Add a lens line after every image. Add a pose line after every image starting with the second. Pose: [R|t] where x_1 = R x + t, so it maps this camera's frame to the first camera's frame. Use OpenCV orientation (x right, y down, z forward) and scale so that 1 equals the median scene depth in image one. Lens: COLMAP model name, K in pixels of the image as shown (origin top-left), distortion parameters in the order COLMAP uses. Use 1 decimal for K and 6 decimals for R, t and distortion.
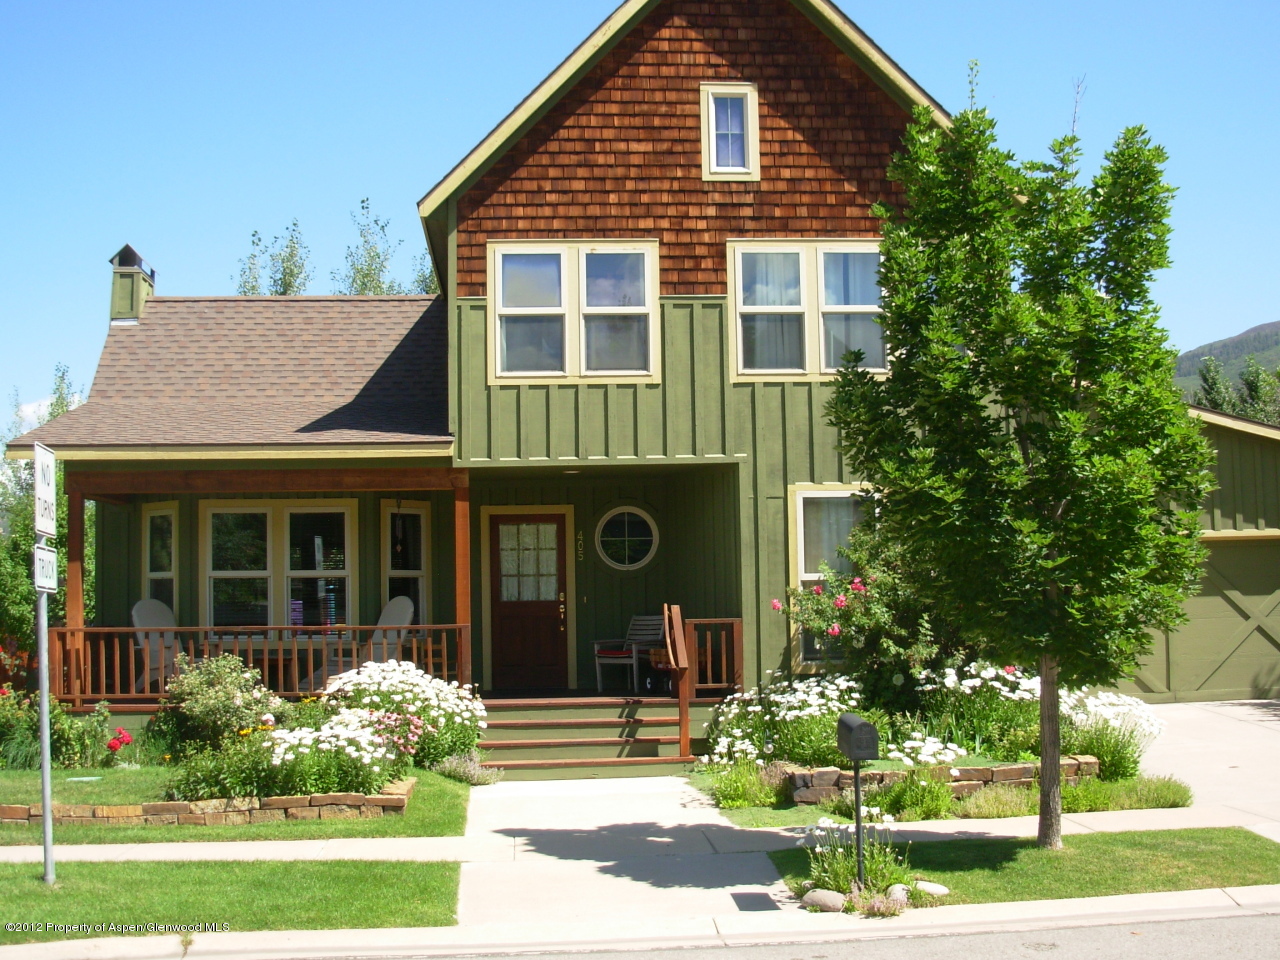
lens RADIAL K [[1469.2, 0, 675.7], [0, 1469.2, 482.4], [0, 0, 1]] dist [-0.228884, 0.206355]
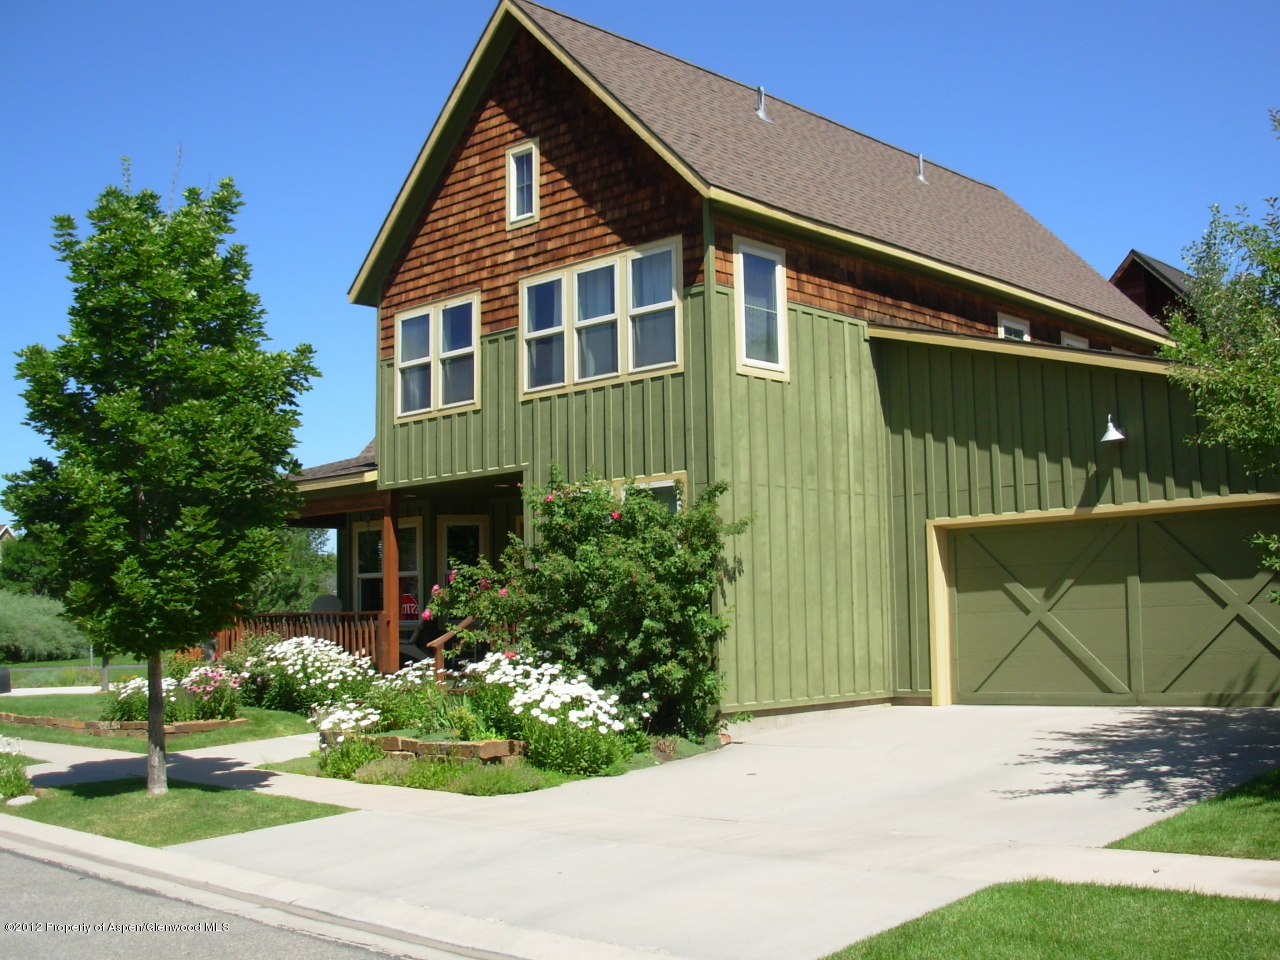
lens RADIAL K [[1469.2, 0, 675.7], [0, 1469.2, 482.4], [0, 0, 1]] dist [-0.228884, 0.206355]
pose [[0.687094, -0.068201, -0.723360, 0.952200], [0.059776, 0.997516, -0.037271, 0.046405], [0.724105, -0.017631, 0.689464, 0.289057]]
